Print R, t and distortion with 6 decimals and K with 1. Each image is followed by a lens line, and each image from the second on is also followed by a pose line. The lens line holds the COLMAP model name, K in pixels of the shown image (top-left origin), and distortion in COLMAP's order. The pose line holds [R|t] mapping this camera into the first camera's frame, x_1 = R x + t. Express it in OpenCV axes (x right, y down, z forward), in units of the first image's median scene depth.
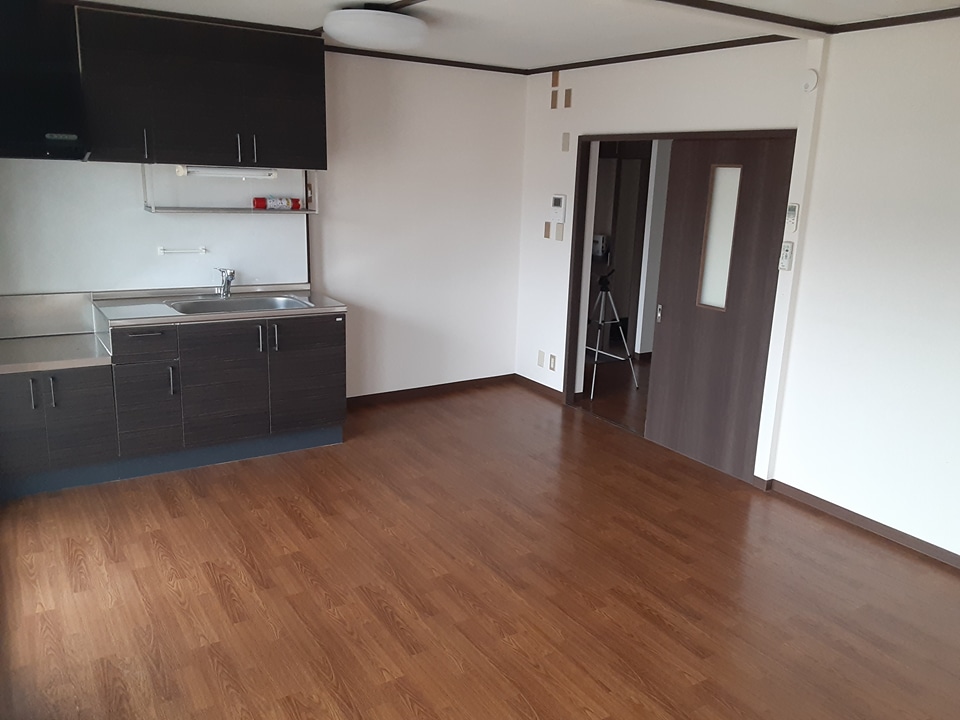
lens RADIAL K [[795.8, 0, 480.0], [0, 795.8, 360.0], [0, 0, 1]] dist [0.132833, -0.246787]
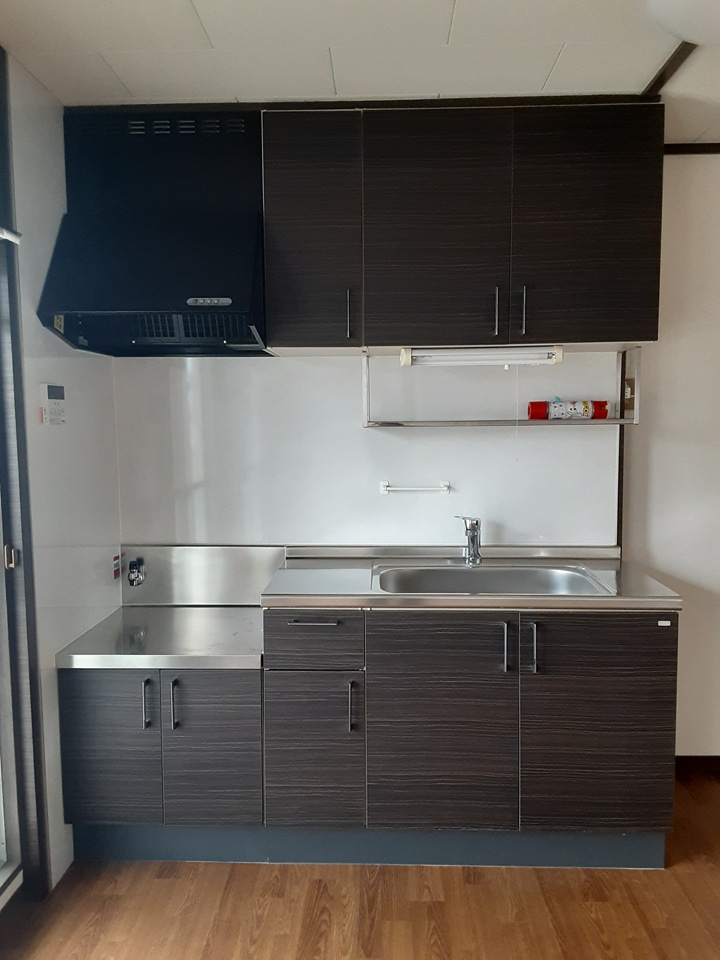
lens RADIAL K [[795.8, 0, 360.2], [0, 795.8, 496.1], [0, 0, 1]] dist [0.132833, -0.246787]
pose [[0.835261, 0.012747, -0.549705, -0.056564], [-0.094612, 0.988152, -0.120847, -0.048212], [0.541652, 0.152947, 0.826571, 0.451608]]
